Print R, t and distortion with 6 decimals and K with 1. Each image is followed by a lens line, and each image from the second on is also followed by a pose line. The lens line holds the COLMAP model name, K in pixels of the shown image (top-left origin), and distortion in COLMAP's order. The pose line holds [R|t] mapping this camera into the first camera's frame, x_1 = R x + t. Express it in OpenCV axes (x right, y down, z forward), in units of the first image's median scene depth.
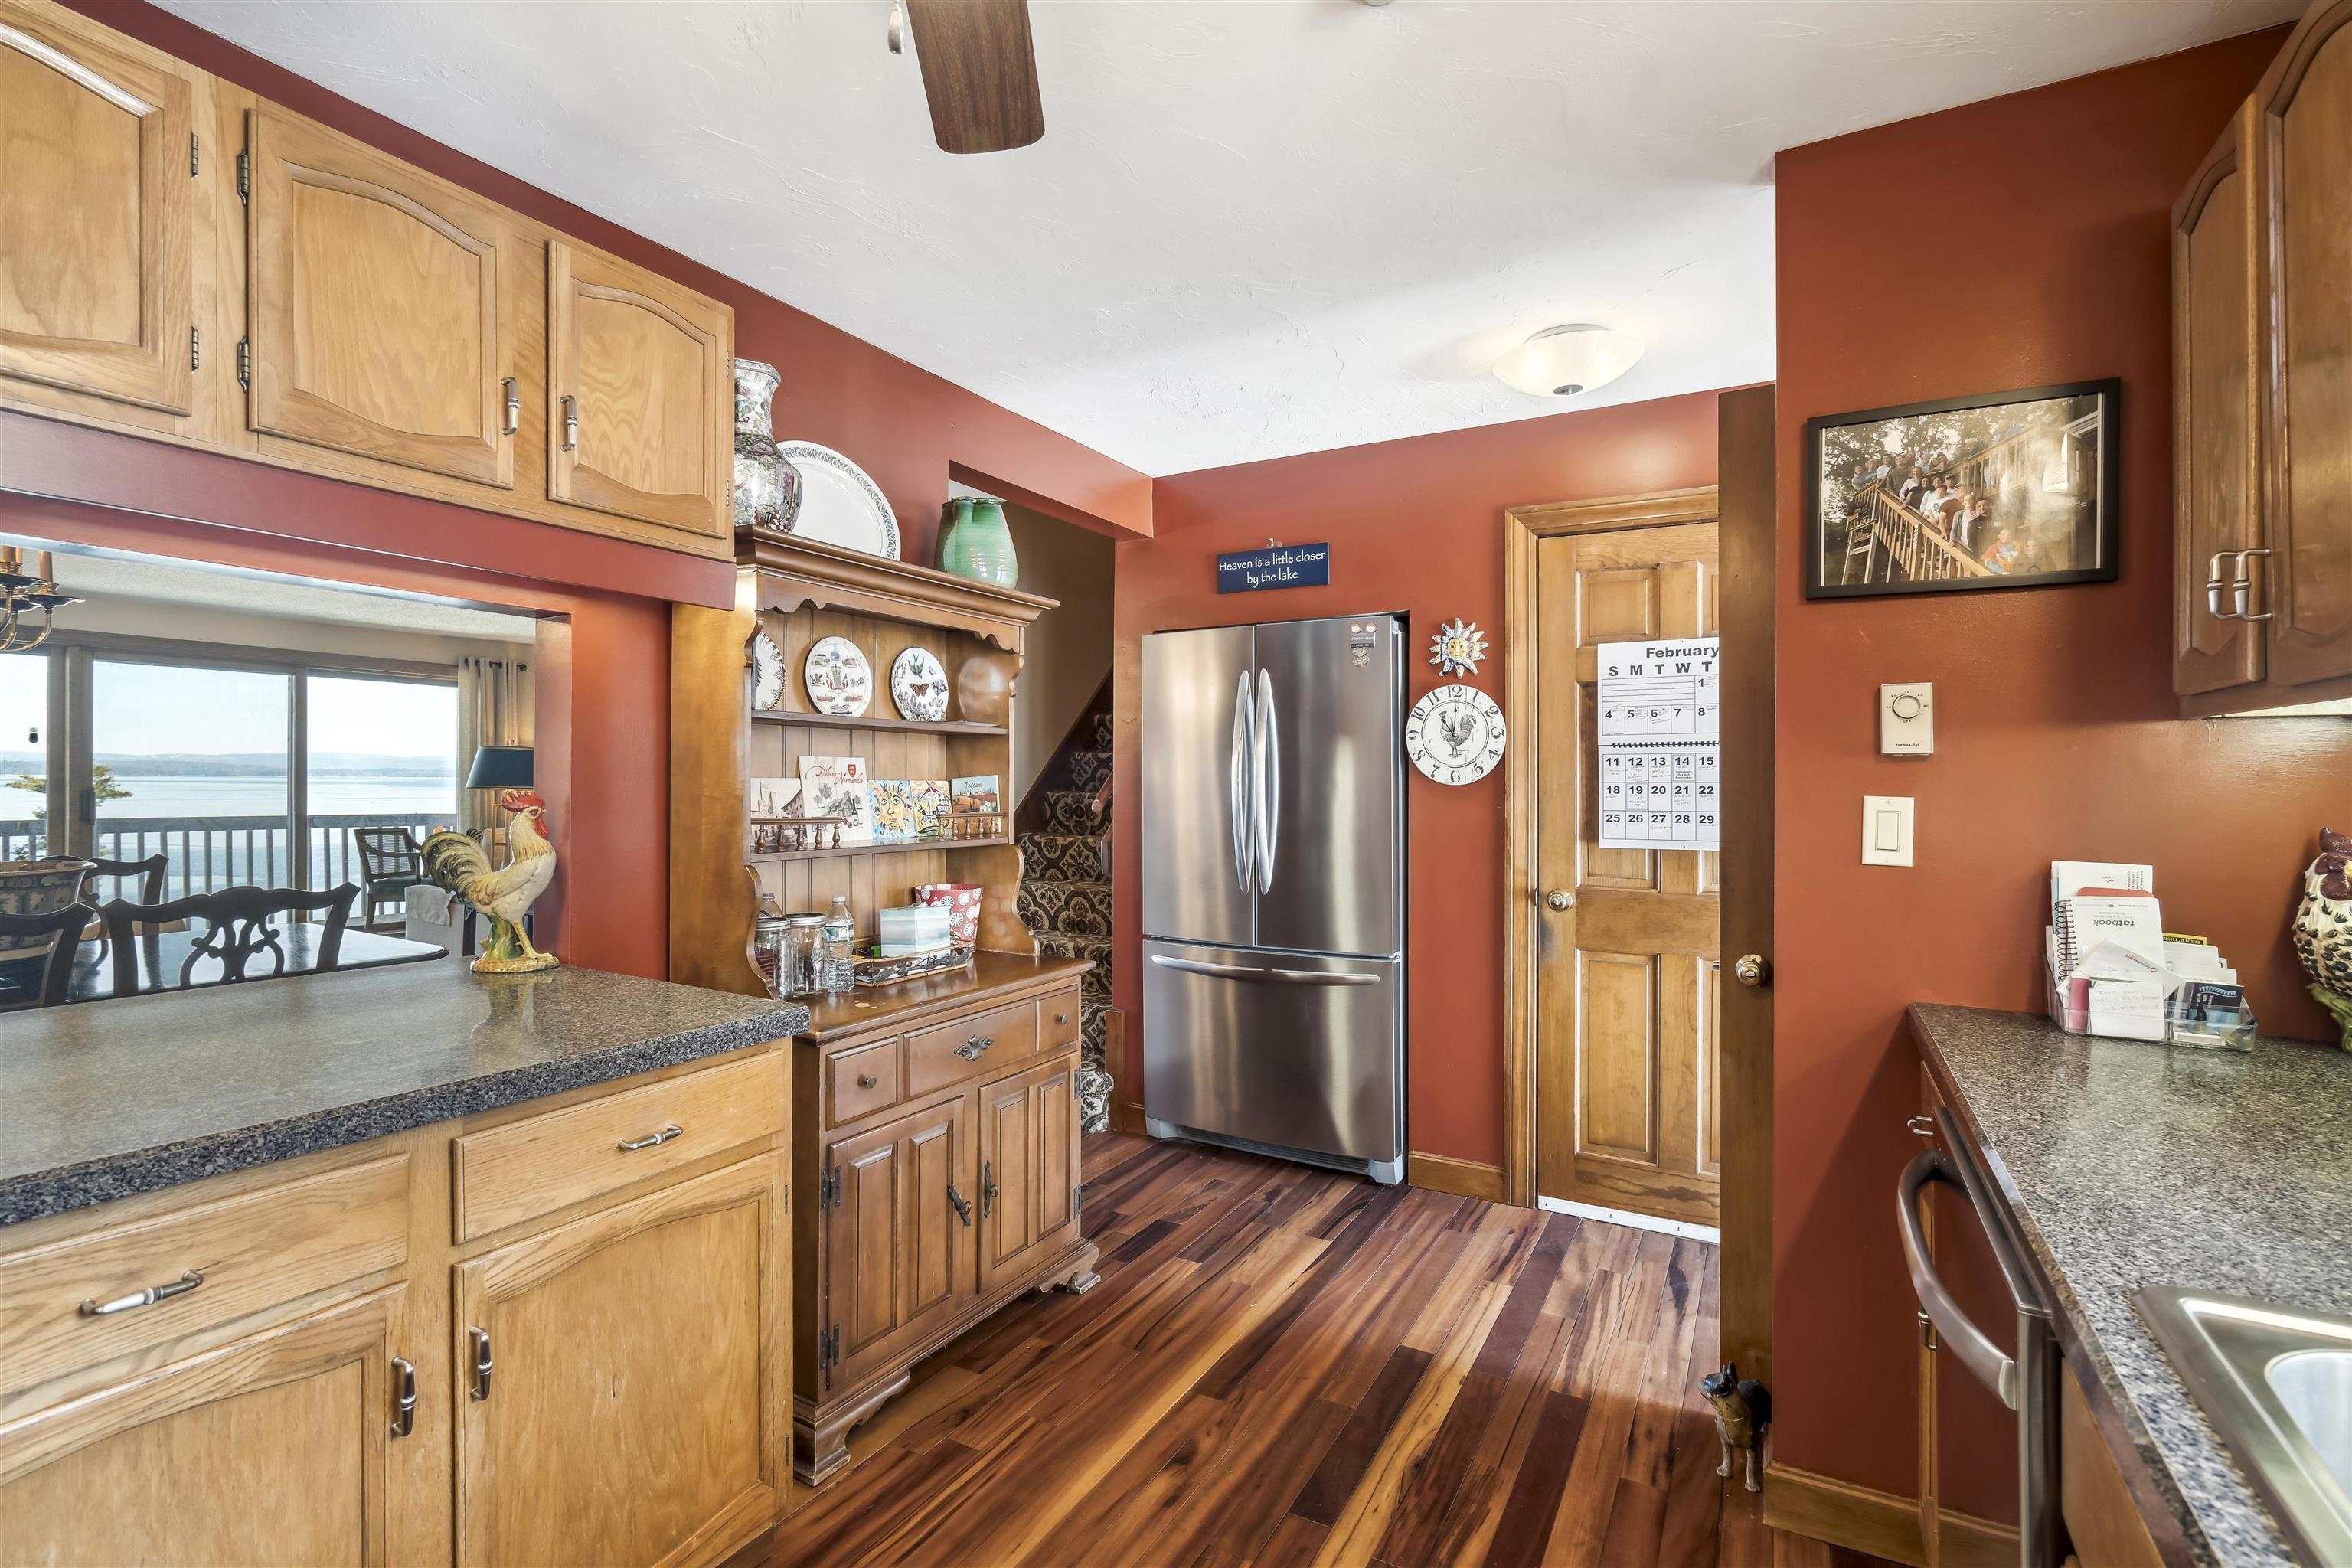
lens RADIAL K [[1086.5, 0, 1176.4], [0, 1086.5, 785.0], [0, 0, 1]] dist [-0.009977, 0.004213]
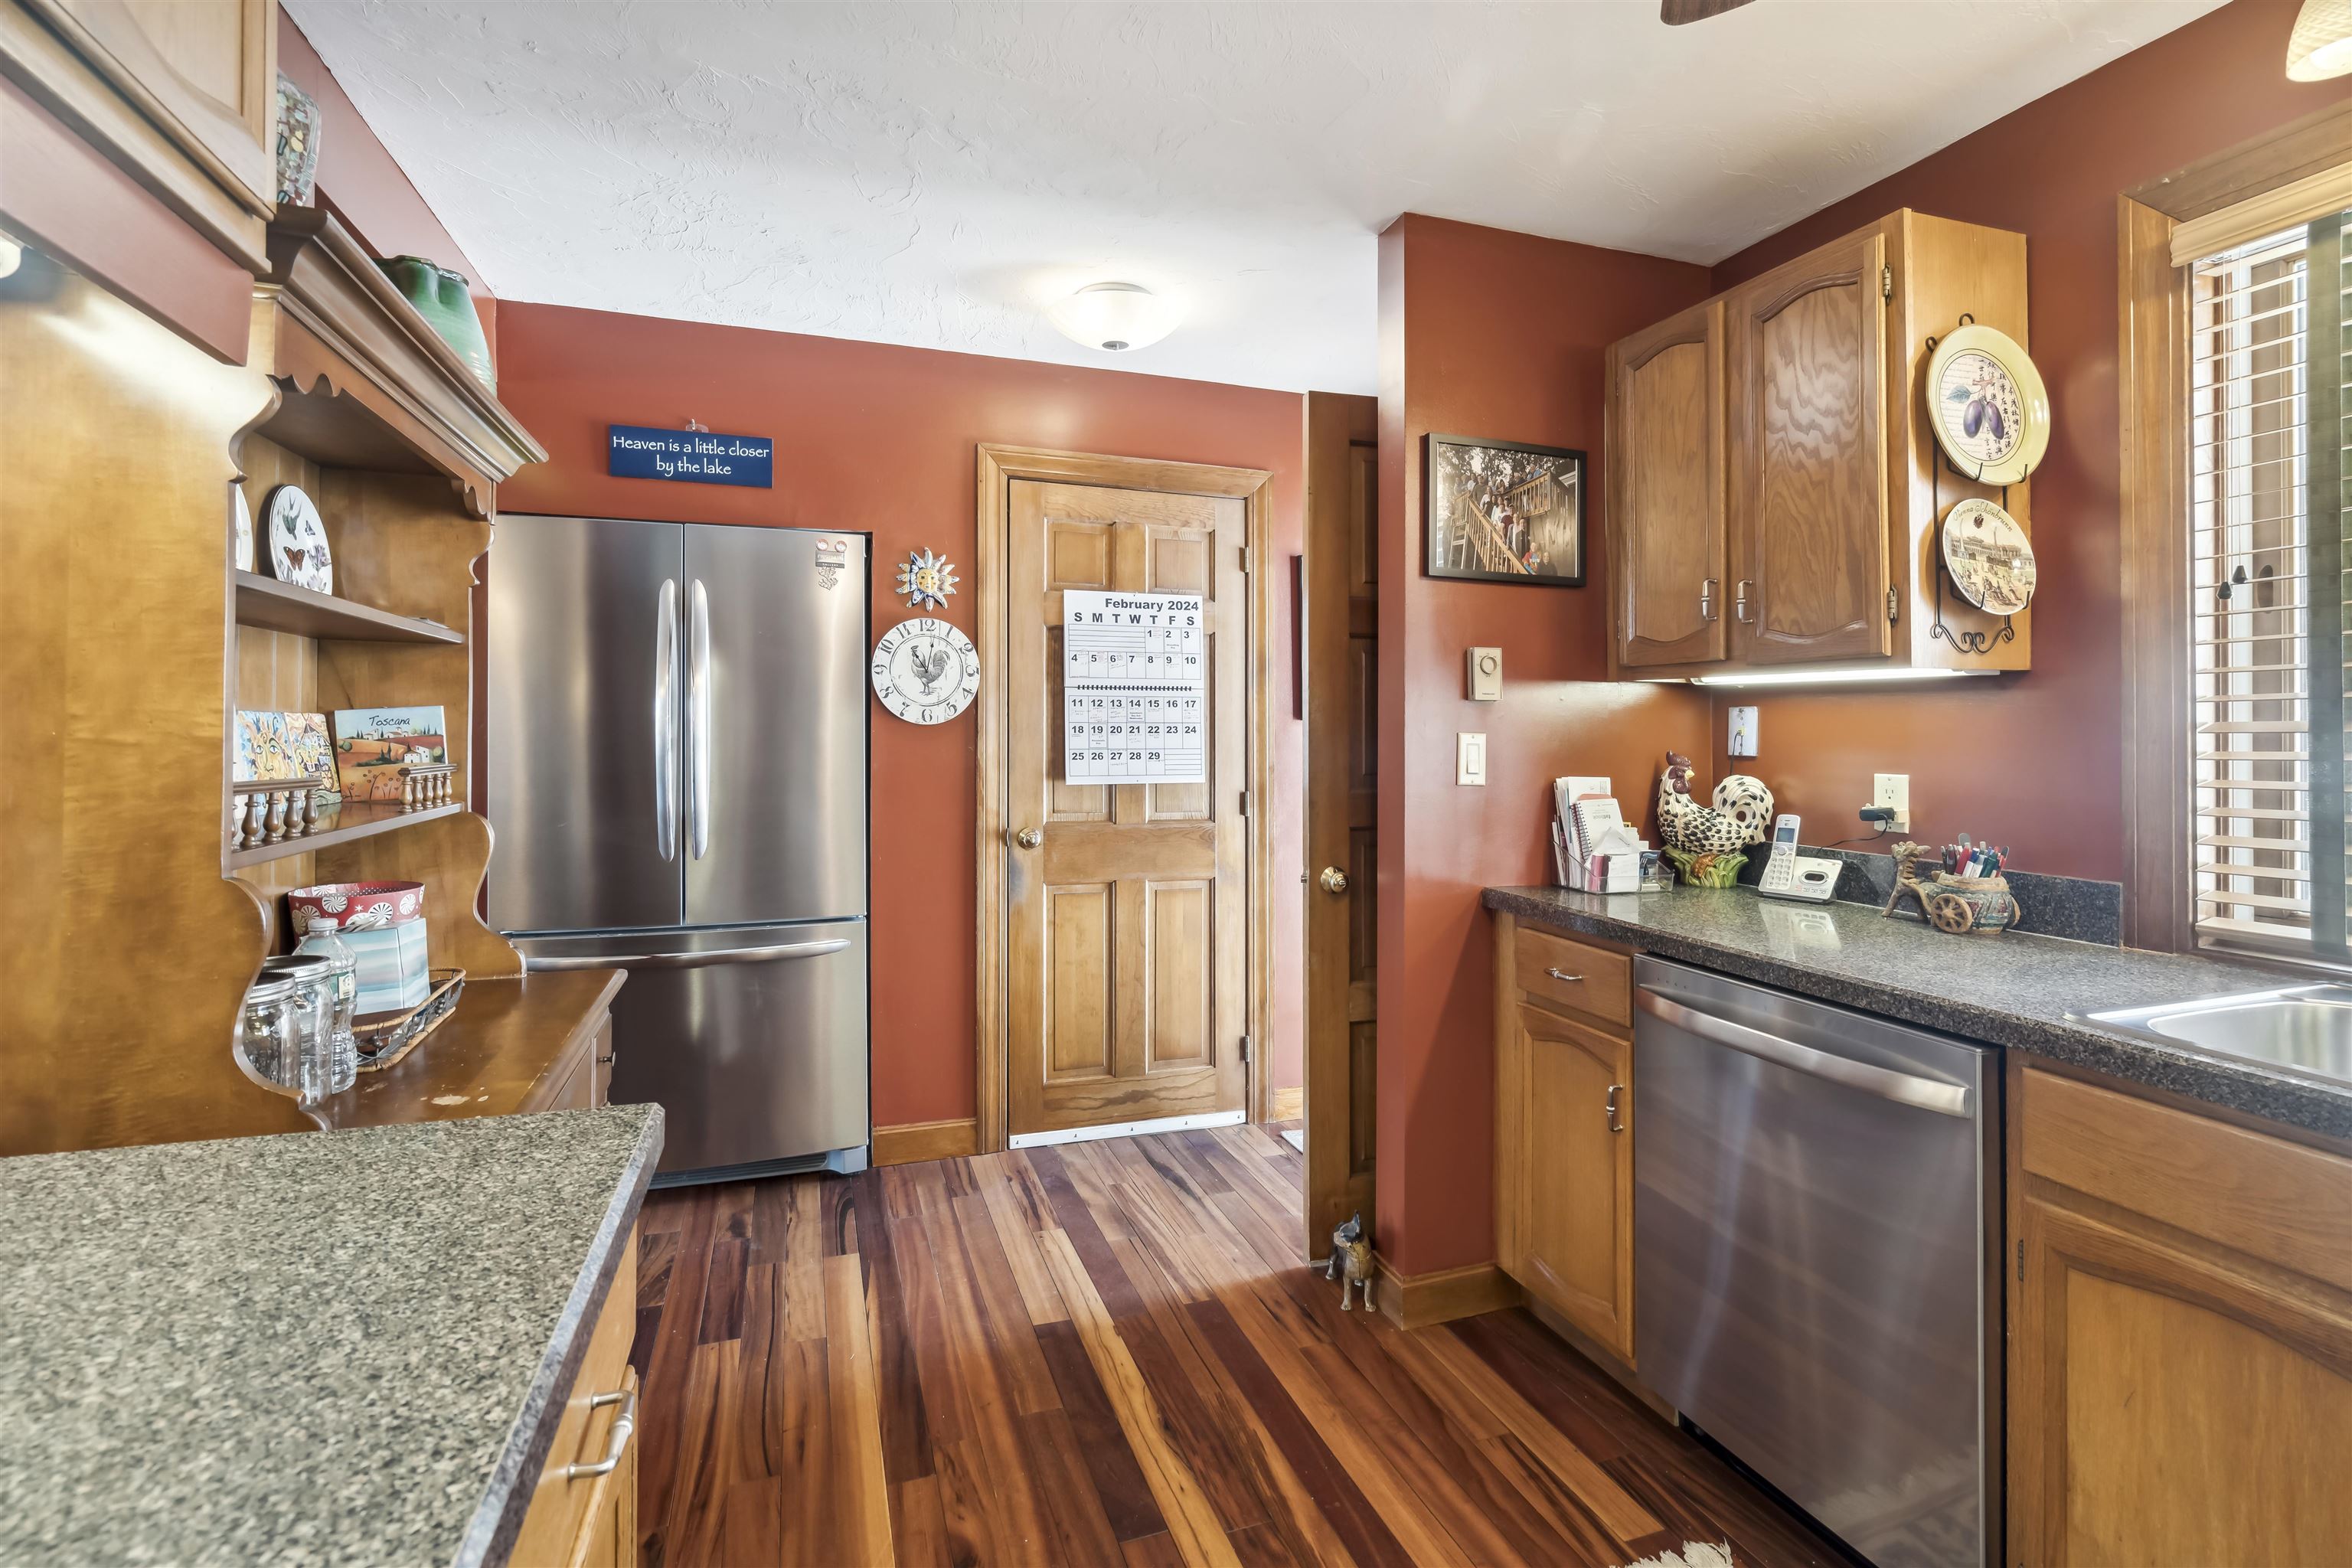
lens RADIAL K [[1086.5, 0, 1177.5], [0, 1086.5, 718.1], [0, 0, 1]] dist [-0.009977, 0.004213]
pose [[0.659212, 0.008182, 0.751912, -0.328481], [-0.001378, 0.999952, -0.009672, 0.003490], [-0.751956, 0.005340, 0.659192, 0.231049]]
